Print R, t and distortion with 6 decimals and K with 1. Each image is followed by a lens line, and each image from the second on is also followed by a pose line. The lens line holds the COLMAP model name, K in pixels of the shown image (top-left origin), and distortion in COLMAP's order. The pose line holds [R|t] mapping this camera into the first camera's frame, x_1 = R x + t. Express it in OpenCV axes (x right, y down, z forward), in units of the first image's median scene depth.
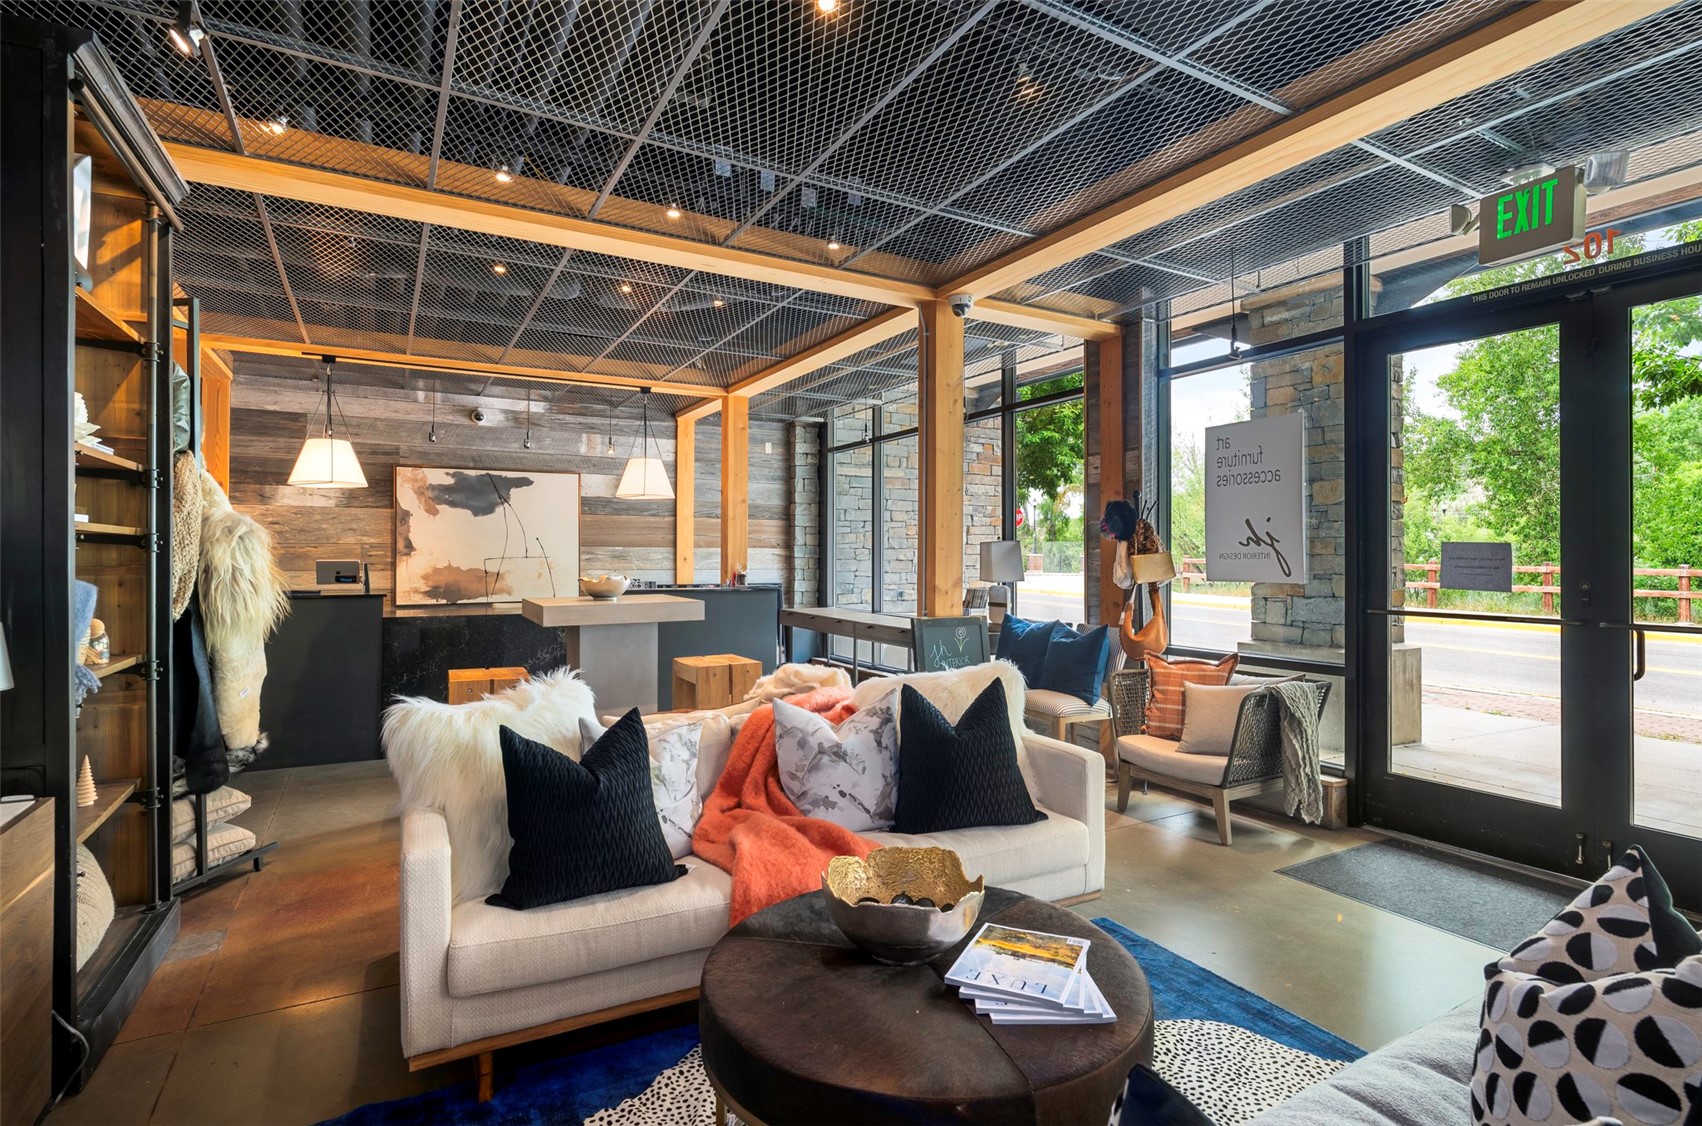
lens RADIAL K [[854.8, 0, 854.0], [0, 854.8, 557.8], [0, 0, 1]] dist [0.000368, 0.000047]
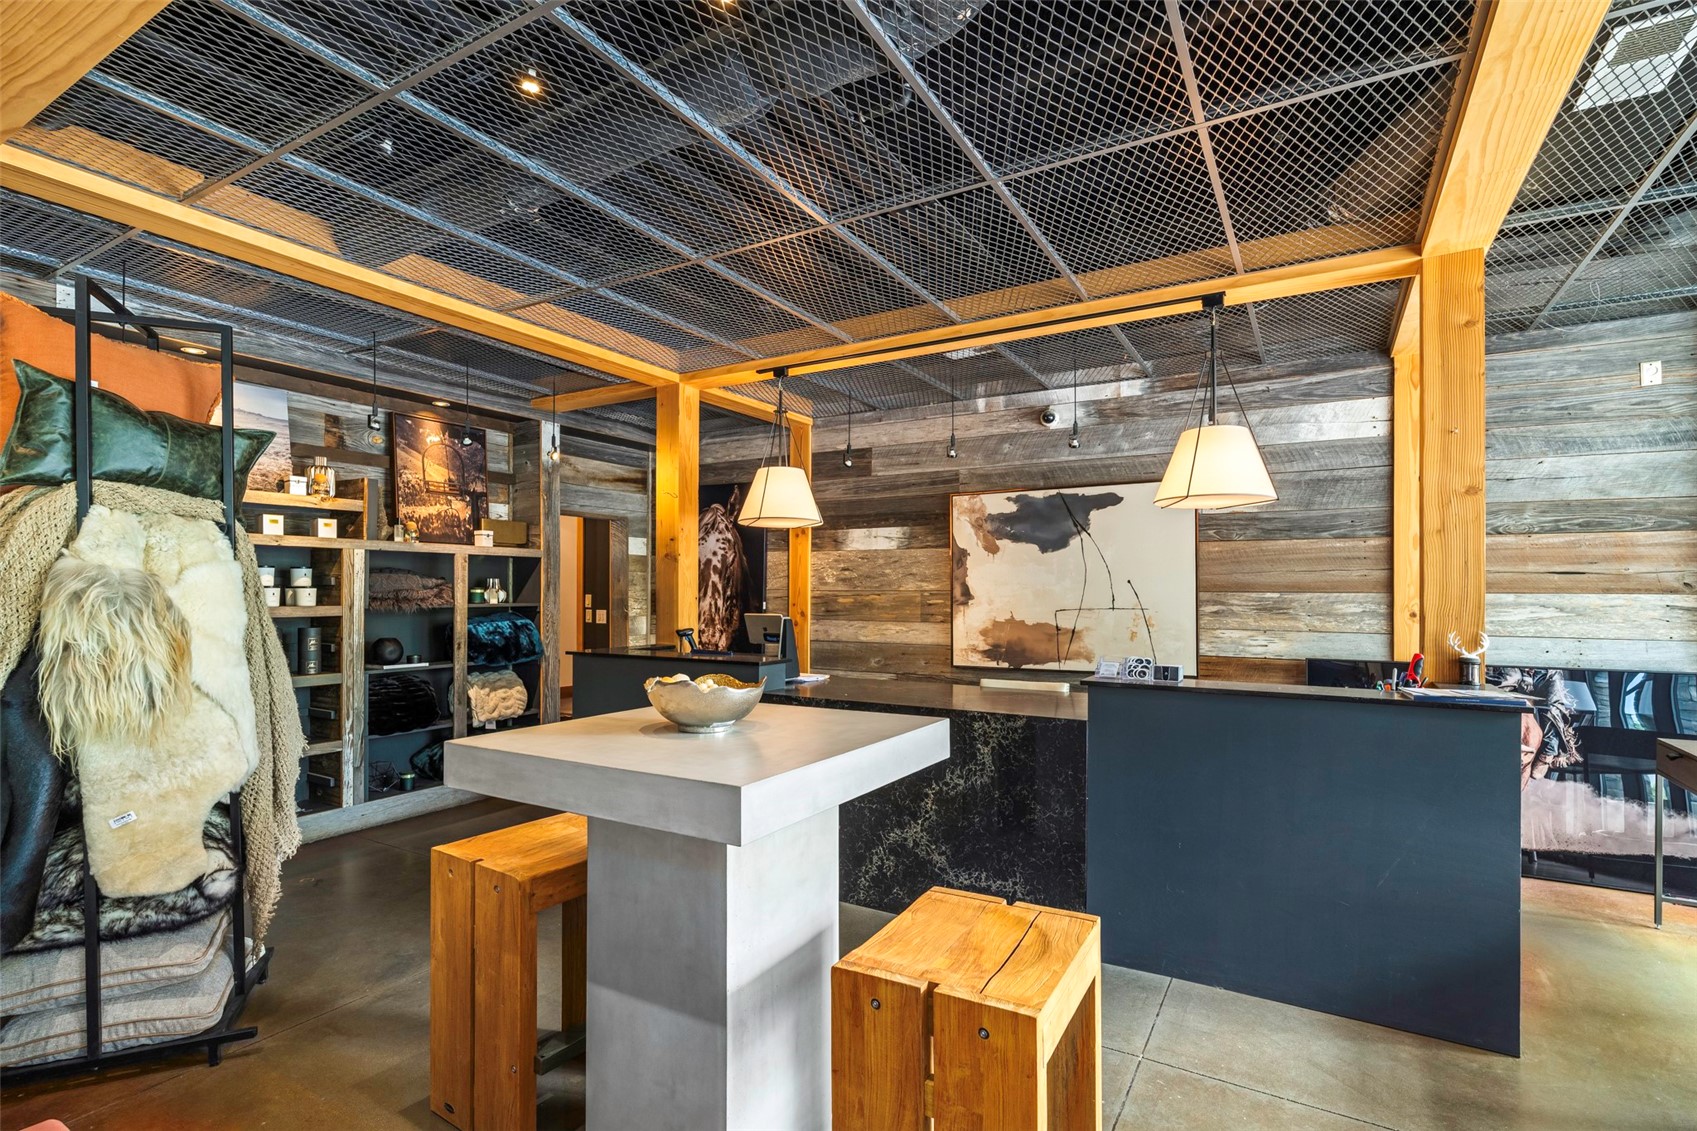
lens RADIAL K [[778.8, 0, 834.7], [0, 778.8, 587.3], [0, 0, 1]] dist [-0.003364, -0.000097]
pose [[0.488547, -0.005416, -0.872521, 0.057134], [-0.002325, 0.999969, -0.007509, -0.013078], [0.872535, 0.005697, 0.488519, 0.516114]]
